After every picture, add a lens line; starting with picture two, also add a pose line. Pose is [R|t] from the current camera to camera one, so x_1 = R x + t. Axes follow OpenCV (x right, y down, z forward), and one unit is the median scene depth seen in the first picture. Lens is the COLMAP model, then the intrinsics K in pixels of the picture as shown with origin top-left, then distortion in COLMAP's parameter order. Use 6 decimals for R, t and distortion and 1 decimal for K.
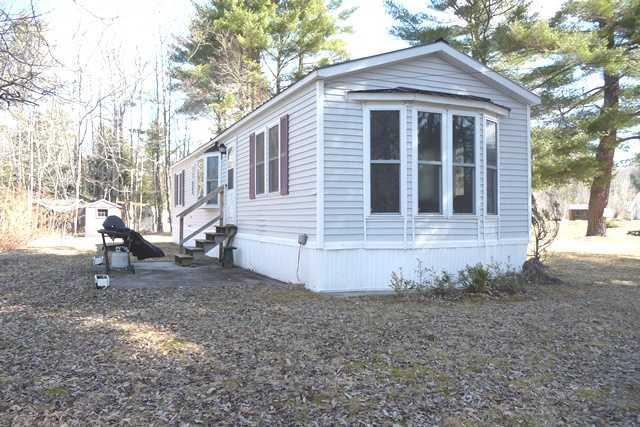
lens RADIAL K [[510.5, 0, 320.0], [0, 510.5, 213.5], [0, 0, 1]] dist [-0.025981, 0.003134]
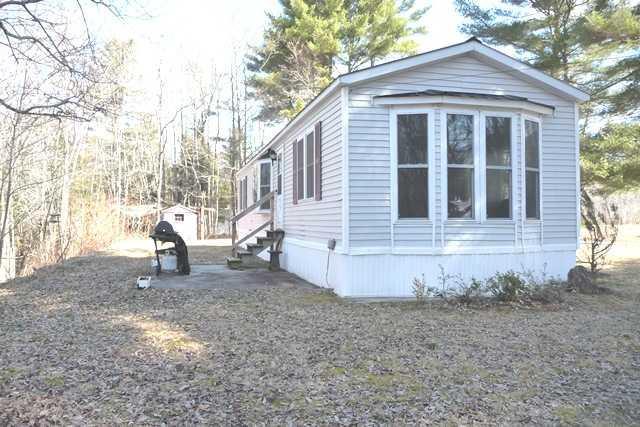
lens RADIAL K [[511.3, 0, 316.5], [0, 511.3, 212.3], [0, 0, 1]] dist [-0.025308, 0.000990]
pose [[0.986484, -0.004583, -0.163793, 0.102178], [0.003069, 0.999950, -0.009496, -0.003336], [0.163828, 0.008865, 0.986449, -0.003411]]
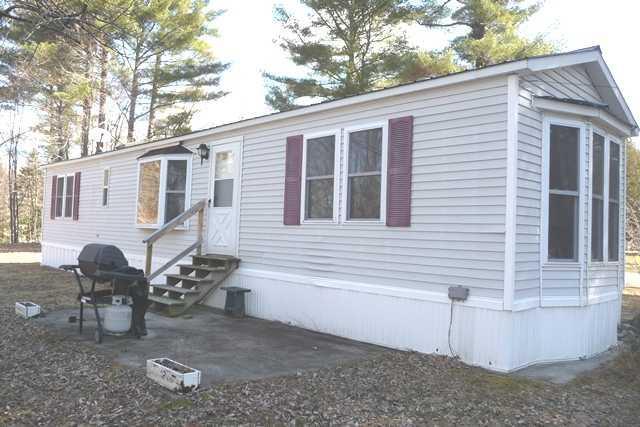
lens RADIAL K [[510.5, 0, 320.0], [0, 510.5, 213.5], [0, 0, 1]] dist [-0.025981, 0.003134]
pose [[0.934505, 0.047773, 0.352730, -0.467924], [-0.038217, 0.998691, -0.034011, -0.028965], [-0.353893, 0.018304, 0.935107, 0.402662]]
